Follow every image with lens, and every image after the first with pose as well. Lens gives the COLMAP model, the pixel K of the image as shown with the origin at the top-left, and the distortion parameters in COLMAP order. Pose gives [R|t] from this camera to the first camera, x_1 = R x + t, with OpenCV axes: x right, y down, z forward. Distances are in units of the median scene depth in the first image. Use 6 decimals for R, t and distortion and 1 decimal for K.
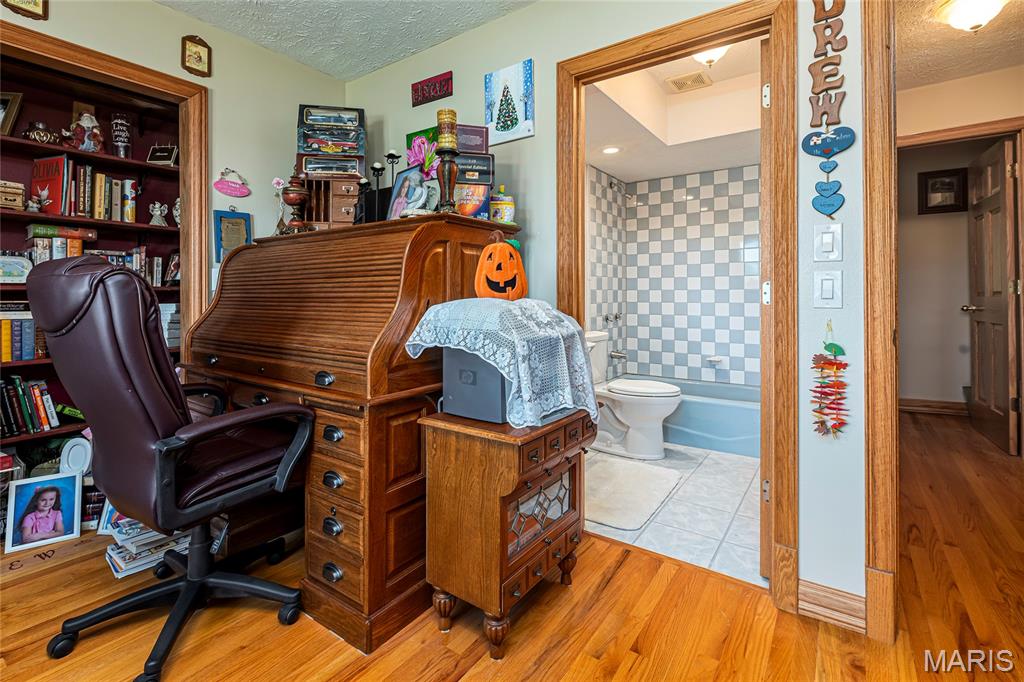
lens RADIAL K [[463.7, 0, 497.1], [0, 463.7, 297.4], [0, 0, 1]] dist [-0.003418, 0.000285]
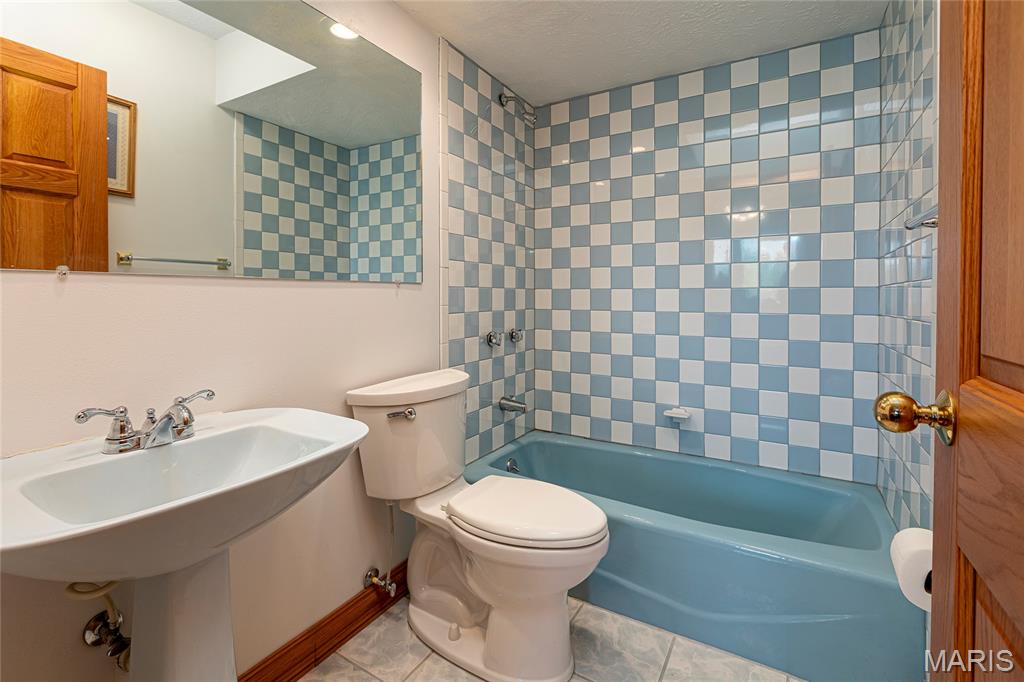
lens RADIAL K [[463.7, 0, 511.5], [0, 463.7, 303.6], [0, 0, 1]] dist [-0.003418, 0.000285]
pose [[0.994055, 0.000249, 0.108883, 0.194686], [-0.001319, 0.999952, 0.009756, -0.003288], [-0.108875, -0.009841, 0.994007, 0.436605]]
